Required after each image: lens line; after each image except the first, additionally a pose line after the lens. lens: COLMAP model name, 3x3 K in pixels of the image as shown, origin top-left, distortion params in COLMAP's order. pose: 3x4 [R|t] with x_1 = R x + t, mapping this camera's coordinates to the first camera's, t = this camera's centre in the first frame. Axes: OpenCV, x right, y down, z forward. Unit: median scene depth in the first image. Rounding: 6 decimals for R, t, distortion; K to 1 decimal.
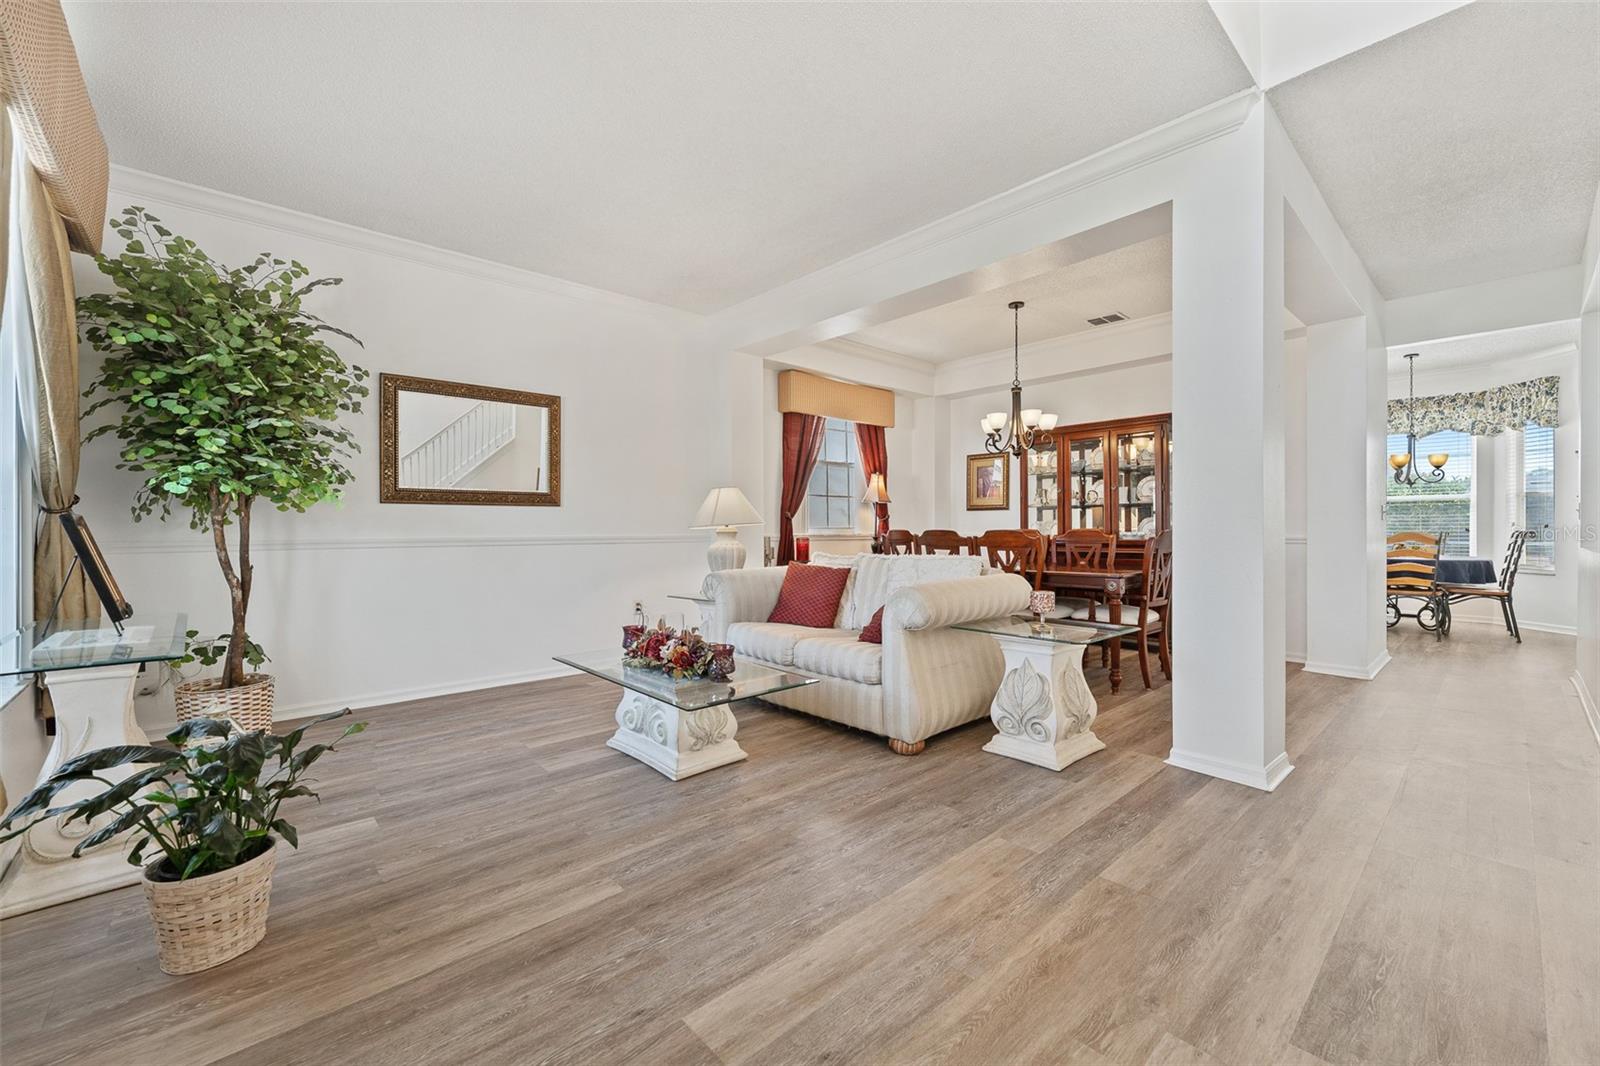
lens RADIAL K [[649.1, 0, 806.6], [0, 649.1, 535.4], [0, 0, 1]] dist [0.001882, -0.000644]
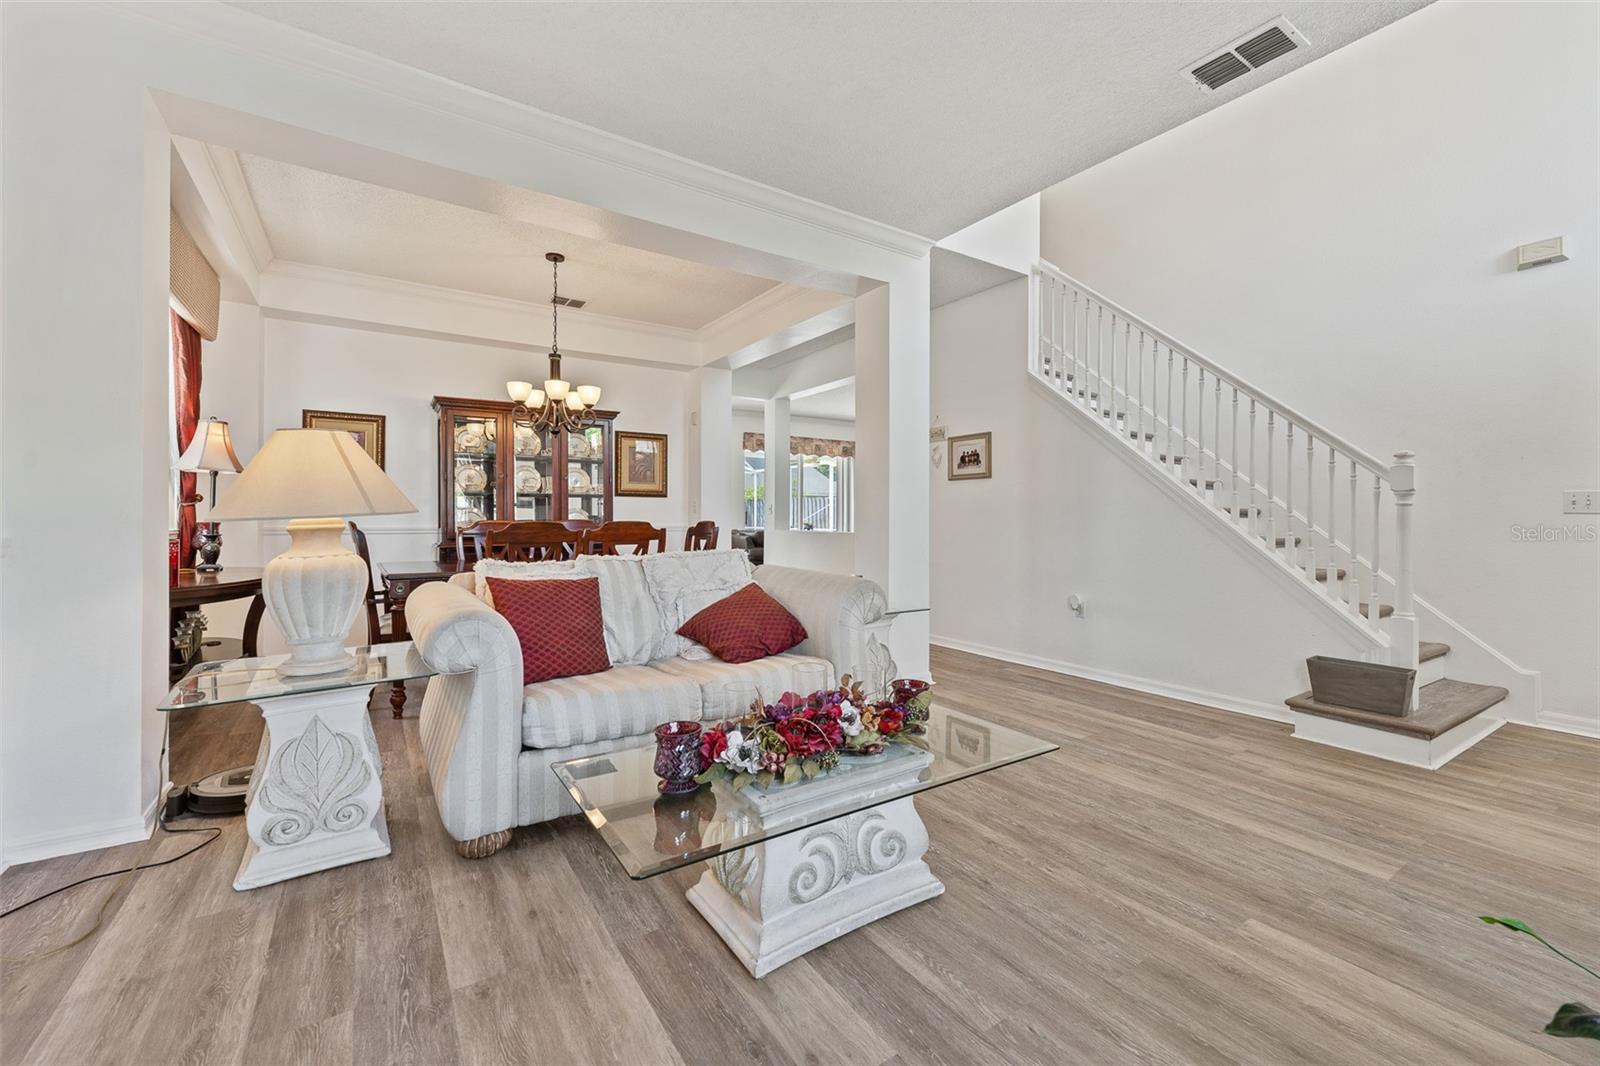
lens RADIAL K [[649.1, 0, 815.1], [0, 649.1, 521.7], [0, 0, 1]] dist [0.001882, -0.000644]
pose [[0.149297, -0.003944, 0.988784, -1.126303], [0.008988, 0.999956, 0.002631, -0.015949], [-0.988751, 0.008495, 0.149326, 1.296542]]
